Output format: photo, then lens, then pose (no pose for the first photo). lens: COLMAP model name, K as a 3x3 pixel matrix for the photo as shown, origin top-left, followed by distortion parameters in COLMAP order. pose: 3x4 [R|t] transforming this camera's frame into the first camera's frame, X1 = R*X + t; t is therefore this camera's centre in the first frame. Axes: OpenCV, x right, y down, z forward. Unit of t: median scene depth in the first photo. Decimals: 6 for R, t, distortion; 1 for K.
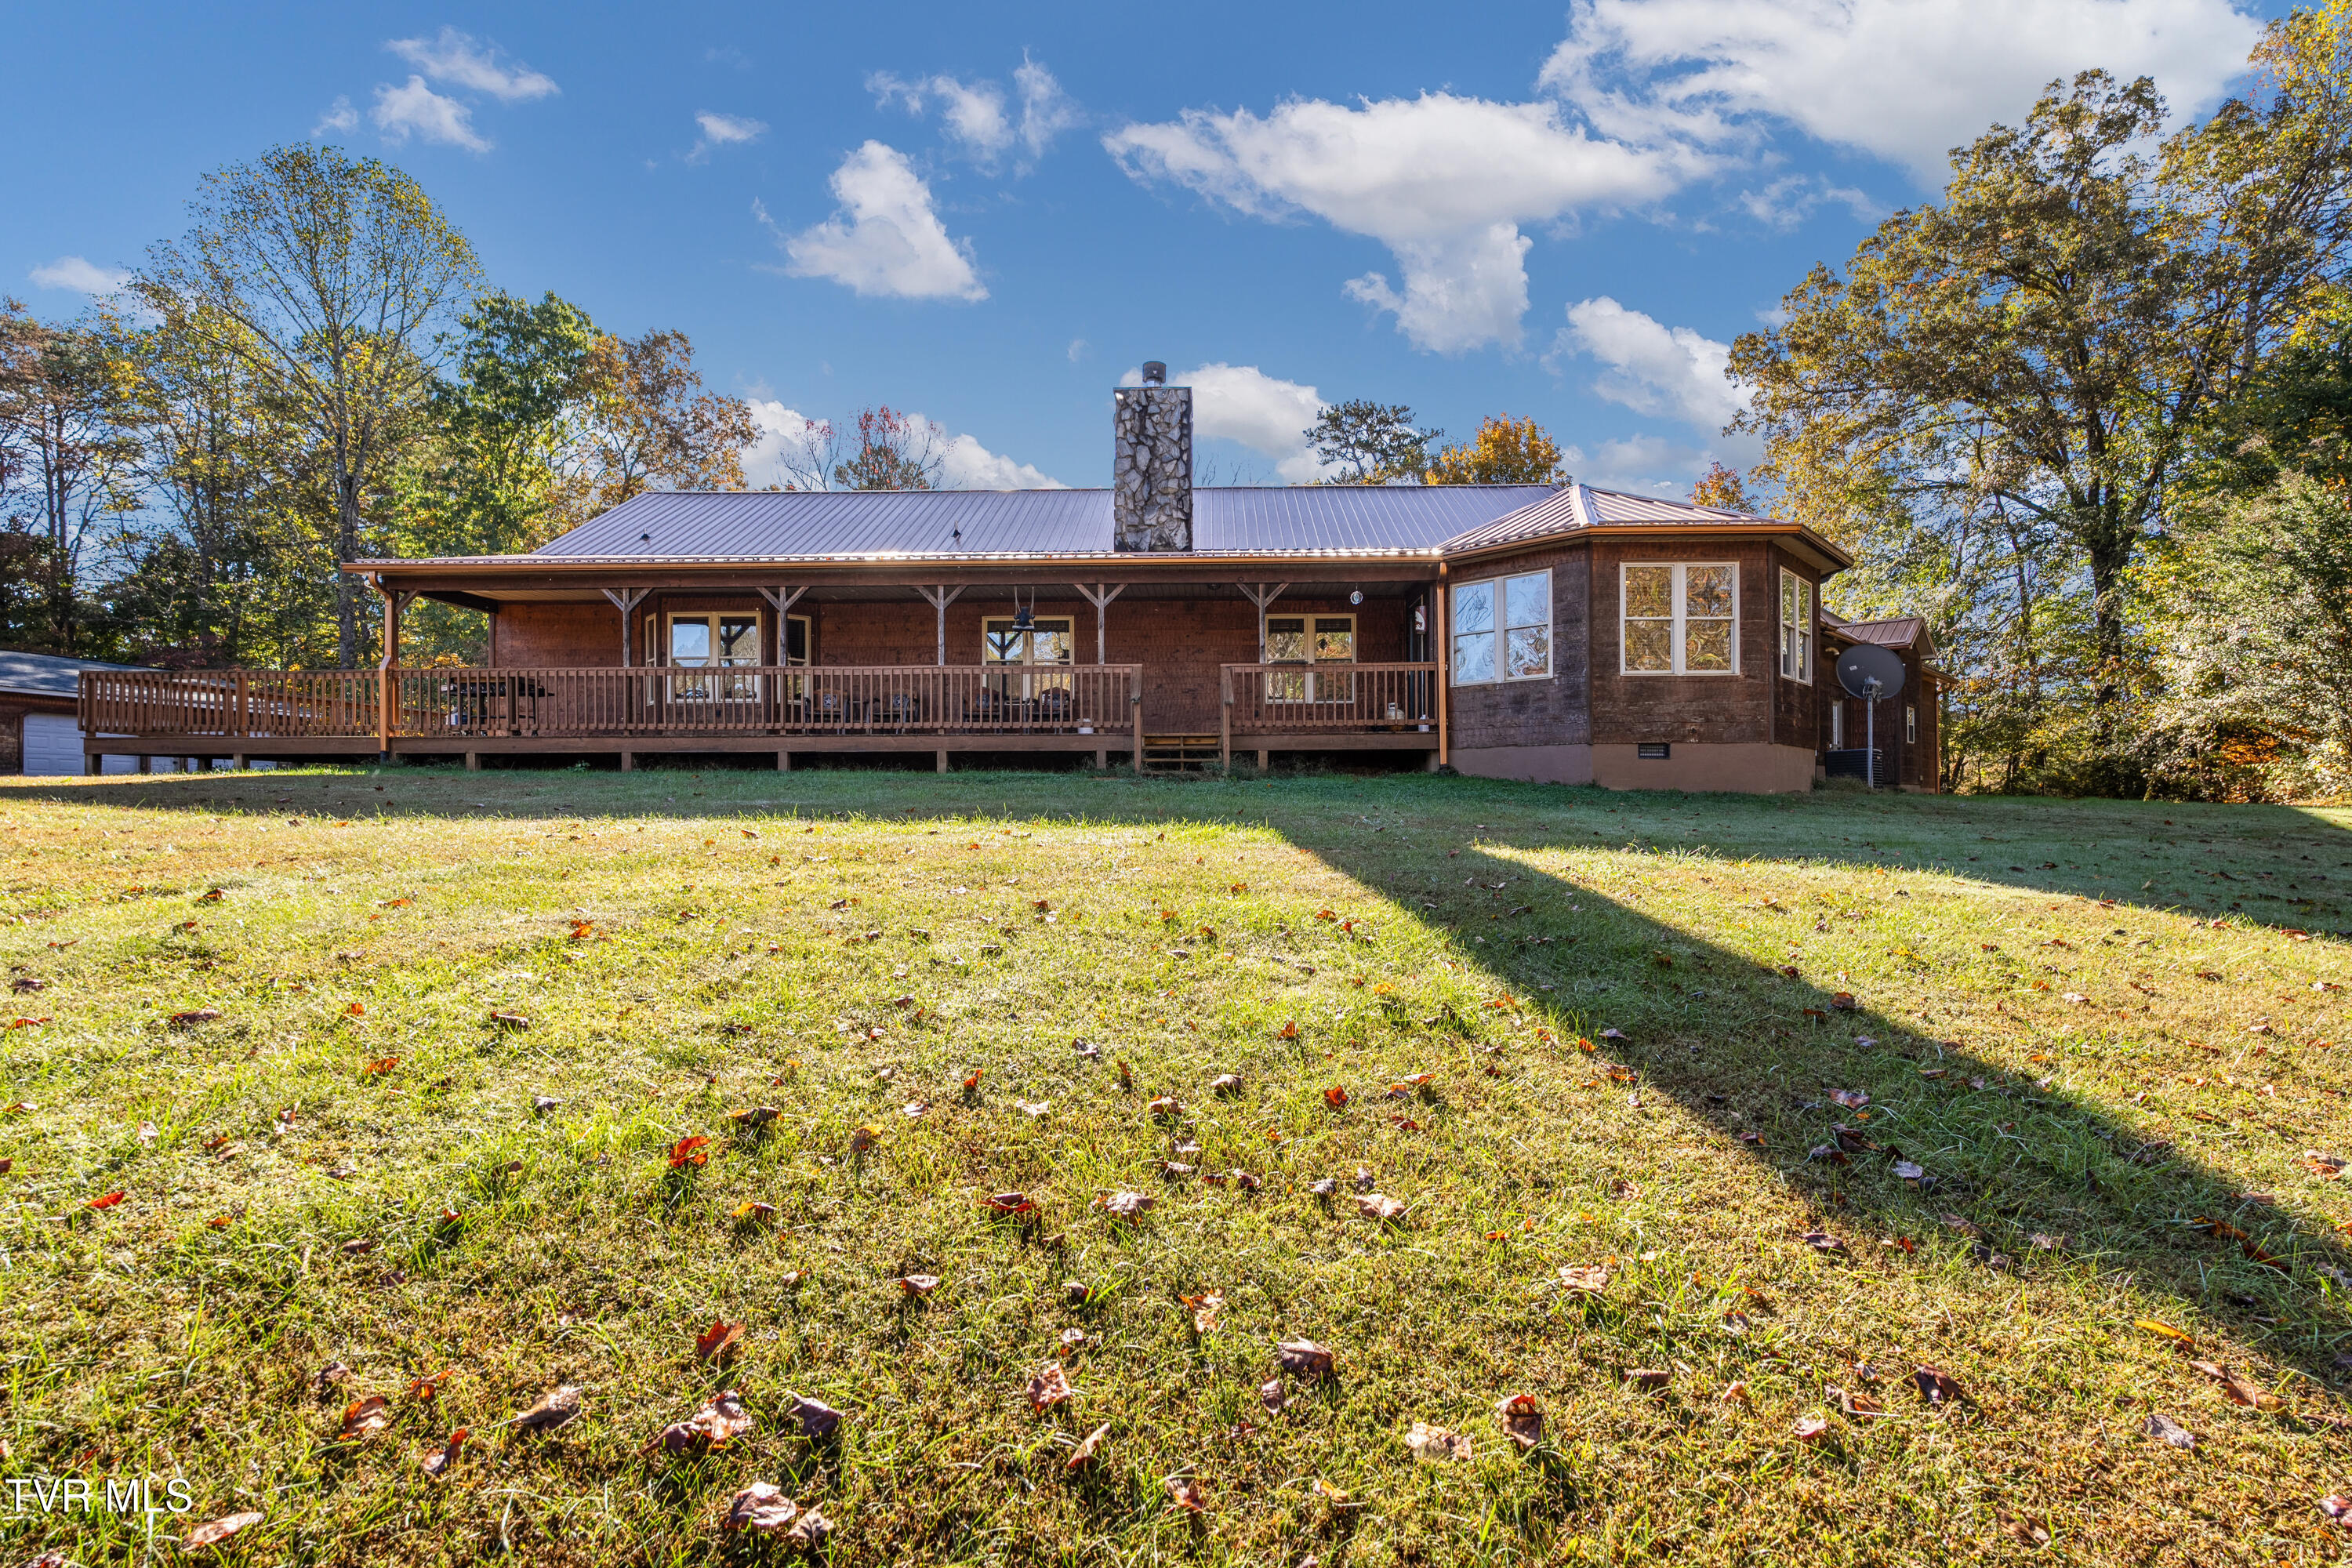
lens RADIAL K [[1074.7, 0, 1185.2], [0, 1074.7, 789.3], [0, 0, 1]] dist [-0.001279, 0.001675]
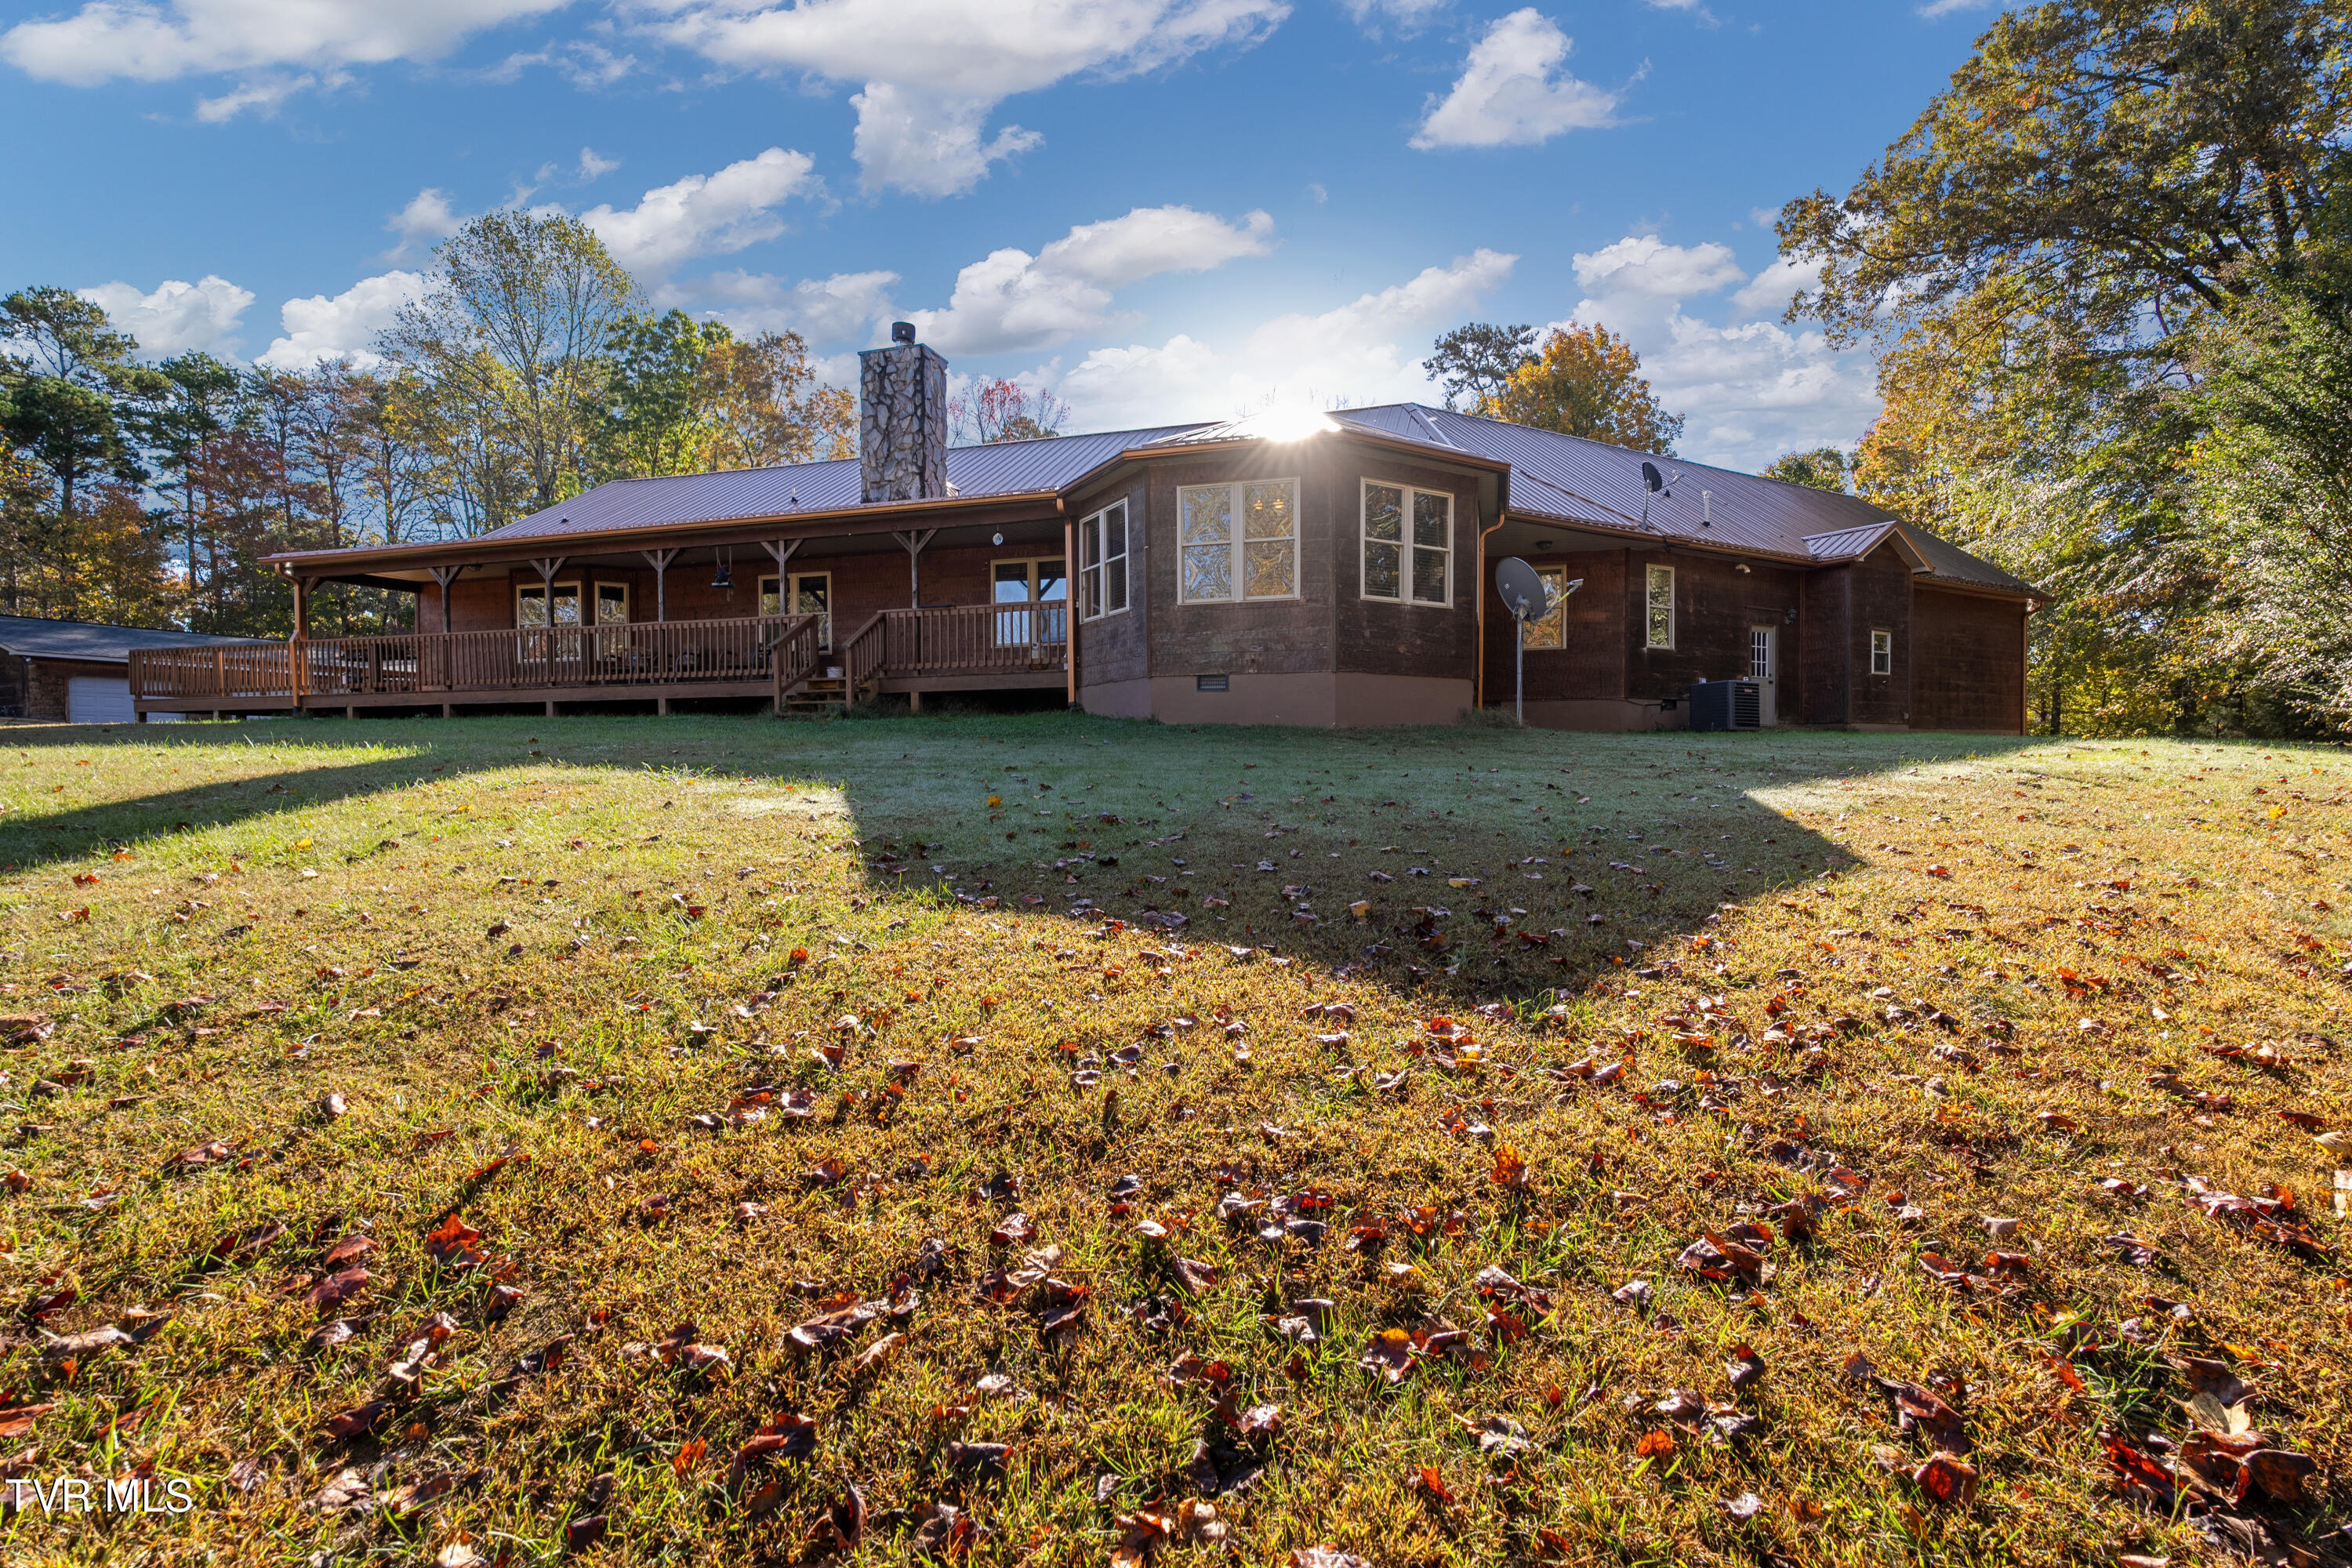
lens RADIAL K [[1074.7, 0, 1178.9], [0, 1074.7, 778.1], [0, 0, 1]] dist [-0.001279, 0.001675]
pose [[0.962338, 0.002493, -0.271845, 0.525515], [0.005494, 0.999575, 0.028618, 0.016395], [0.271801, -0.029034, 0.961915, 0.057915]]
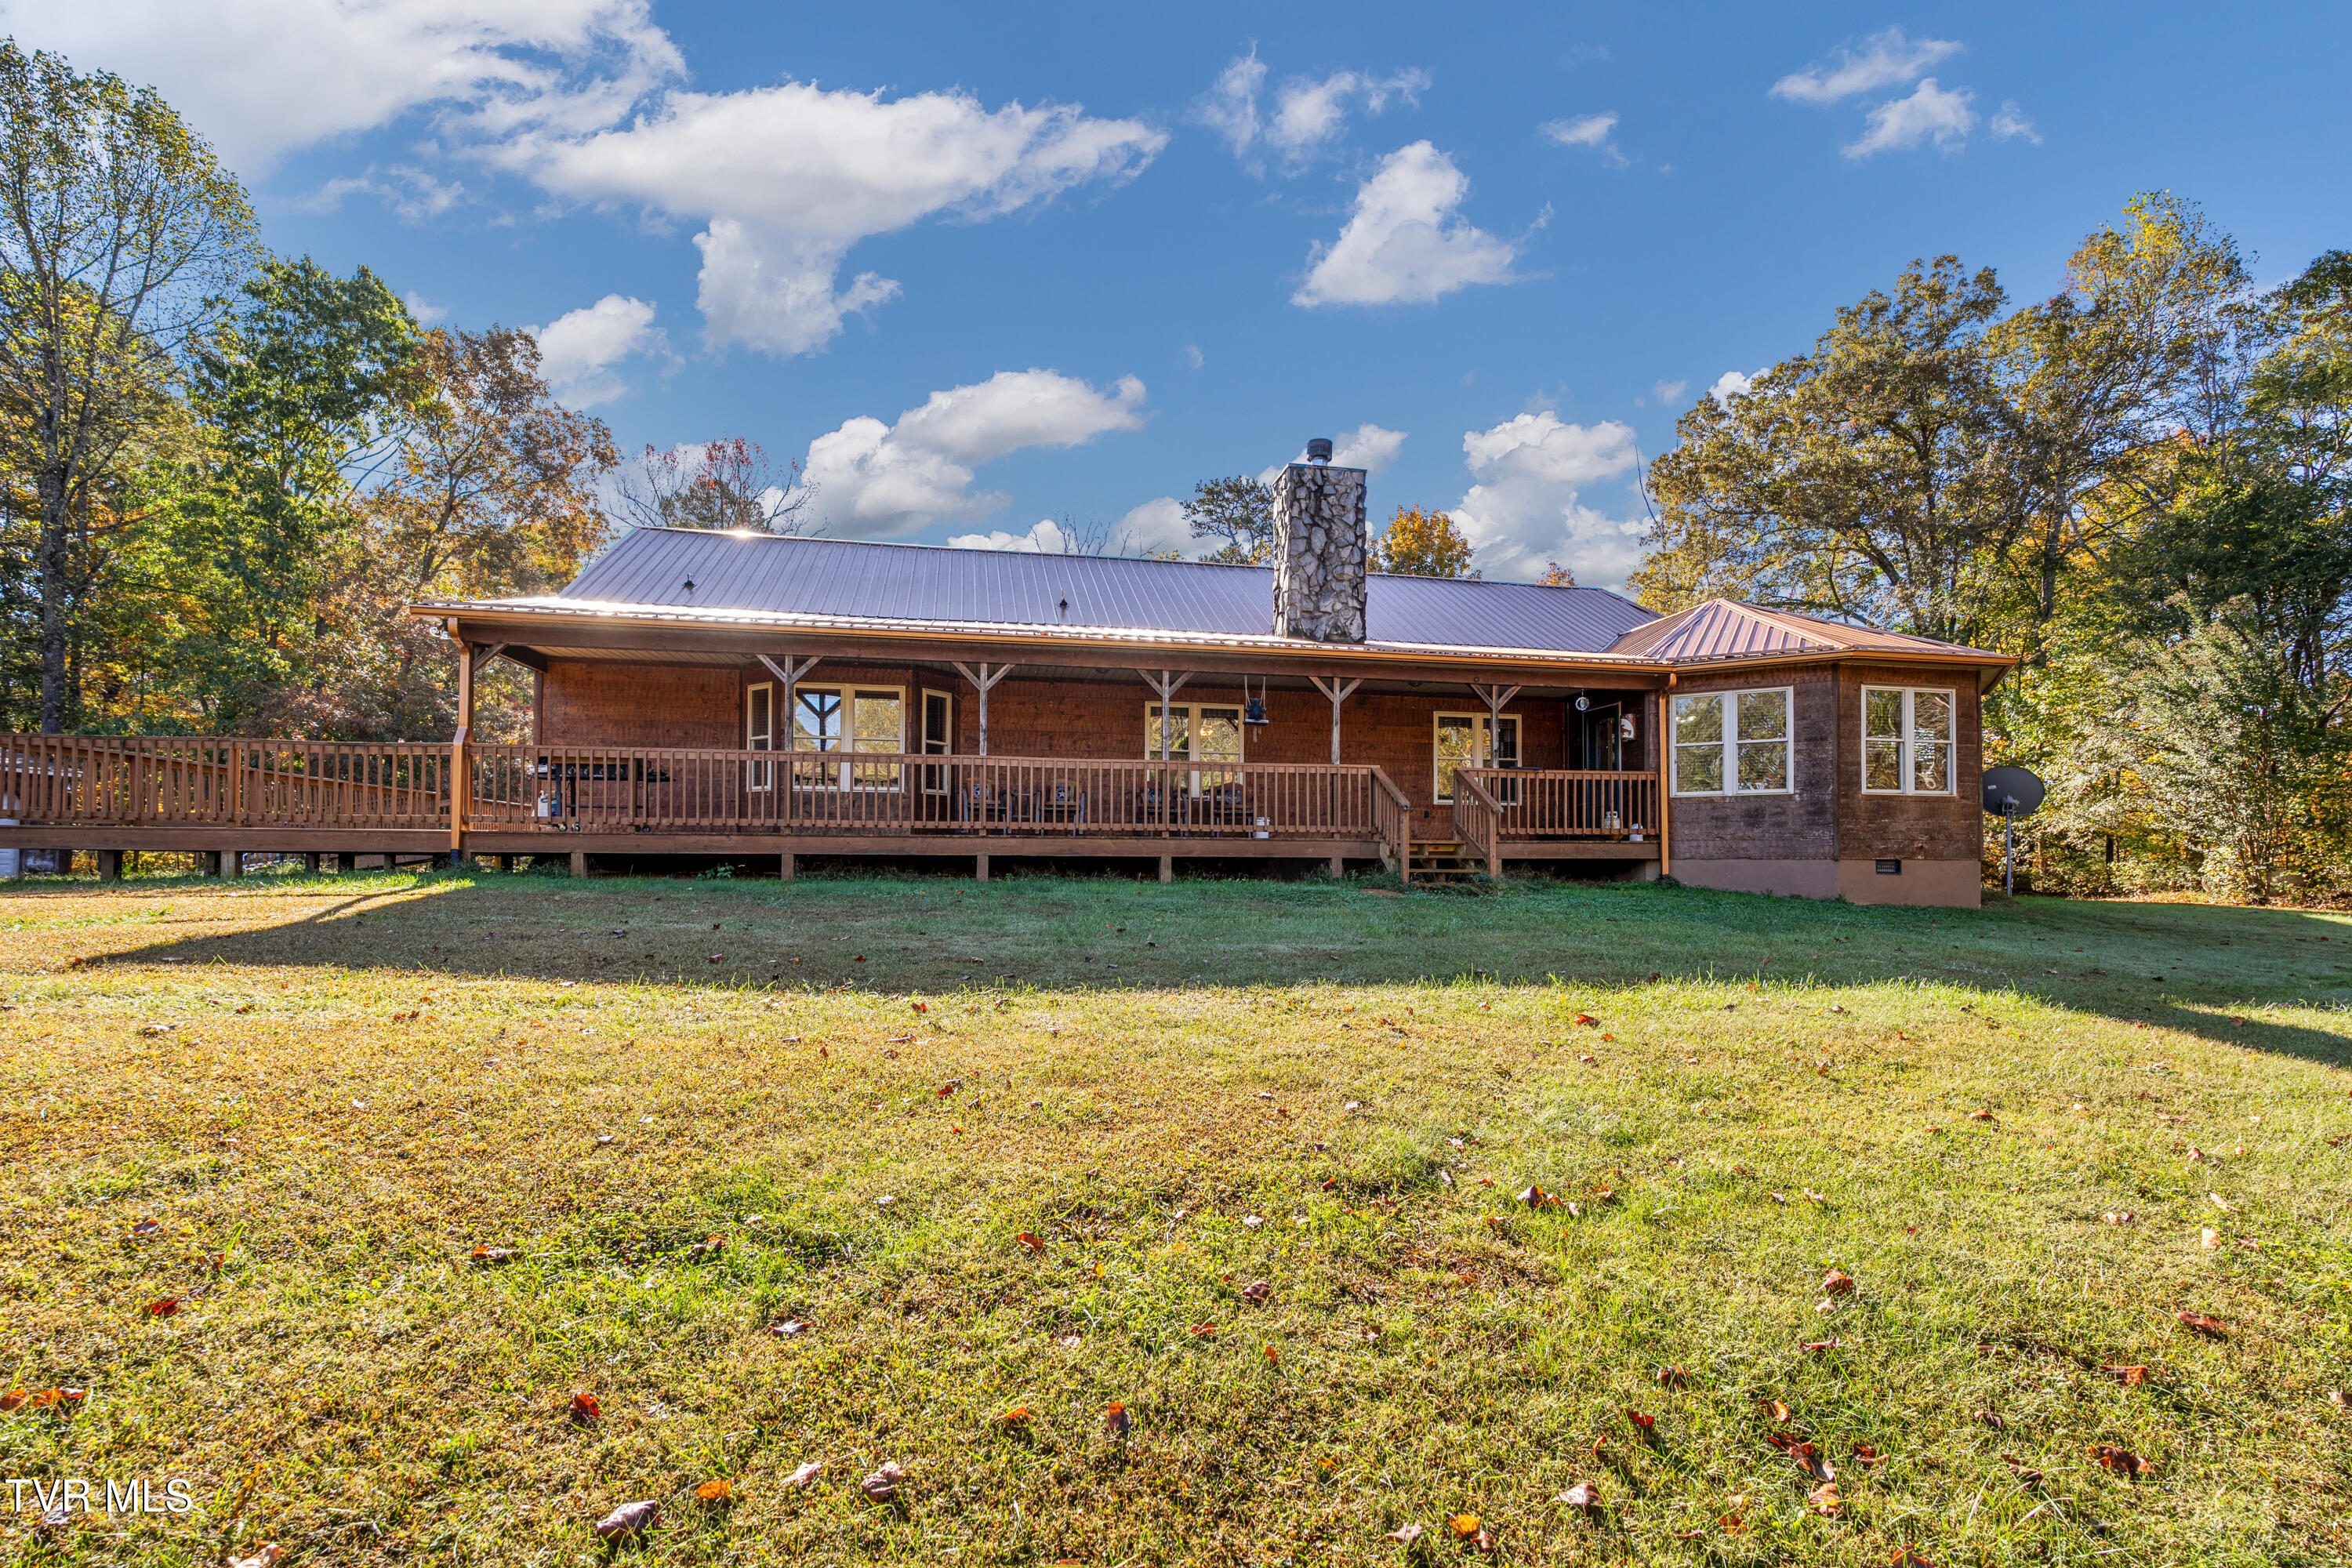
lens RADIAL K [[1074.7, 0, 1185.5], [0, 1074.7, 844.7], [0, 0, 1]] dist [-0.001279, 0.001675]
pose [[0.973772, 0.010920, 0.227262, -0.363206], [-0.009632, 0.999931, -0.006777, -0.034643], [-0.227321, 0.004410, 0.973810, 0.112311]]
